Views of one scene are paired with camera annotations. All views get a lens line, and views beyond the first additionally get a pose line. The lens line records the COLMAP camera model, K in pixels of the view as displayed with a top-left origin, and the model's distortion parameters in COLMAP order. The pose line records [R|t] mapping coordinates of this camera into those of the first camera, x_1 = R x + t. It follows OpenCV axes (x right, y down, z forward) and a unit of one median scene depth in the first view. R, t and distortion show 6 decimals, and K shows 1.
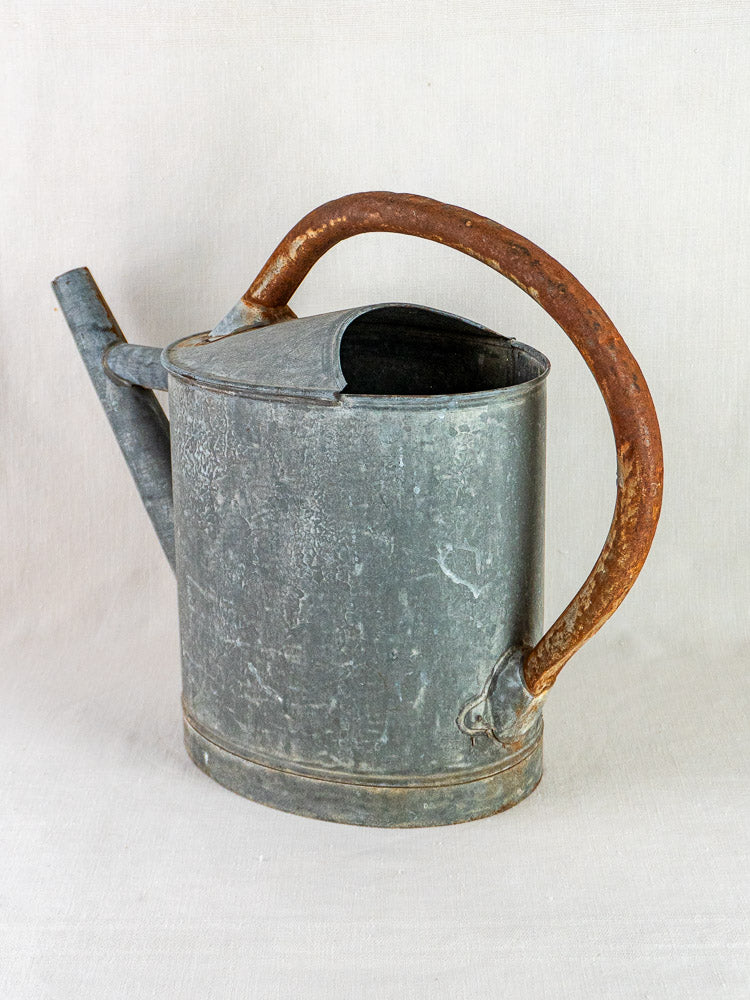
lens RADIAL K [[1626.6, 0, 373.5], [0, 1626.6, 493.1], [0, 0, 1]] dist [0.066613, 0.000000]
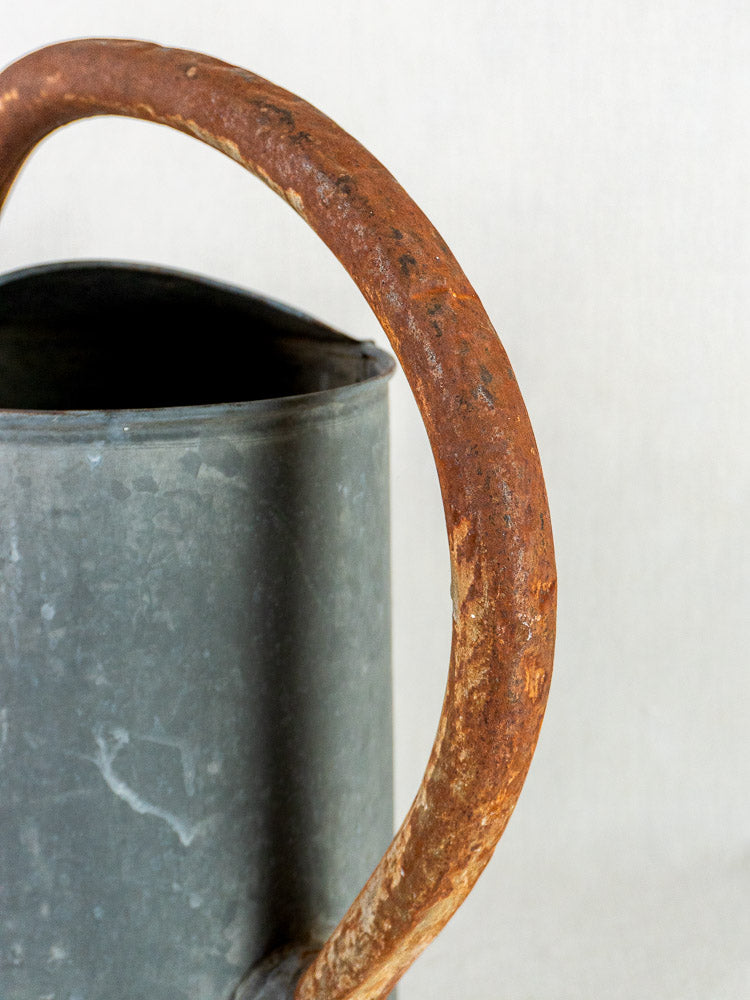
lens RADIAL K [[1626.6, 0, 378.4], [0, 1626.6, 494.1], [0, 0, 1]] dist [0.066613, 0.000000]
pose [[0.989188, 0.026643, -0.144215, 0.187901], [-0.039015, 0.995731, -0.083657, -0.000058], [0.141371, 0.088379, 0.986004, 0.534351]]
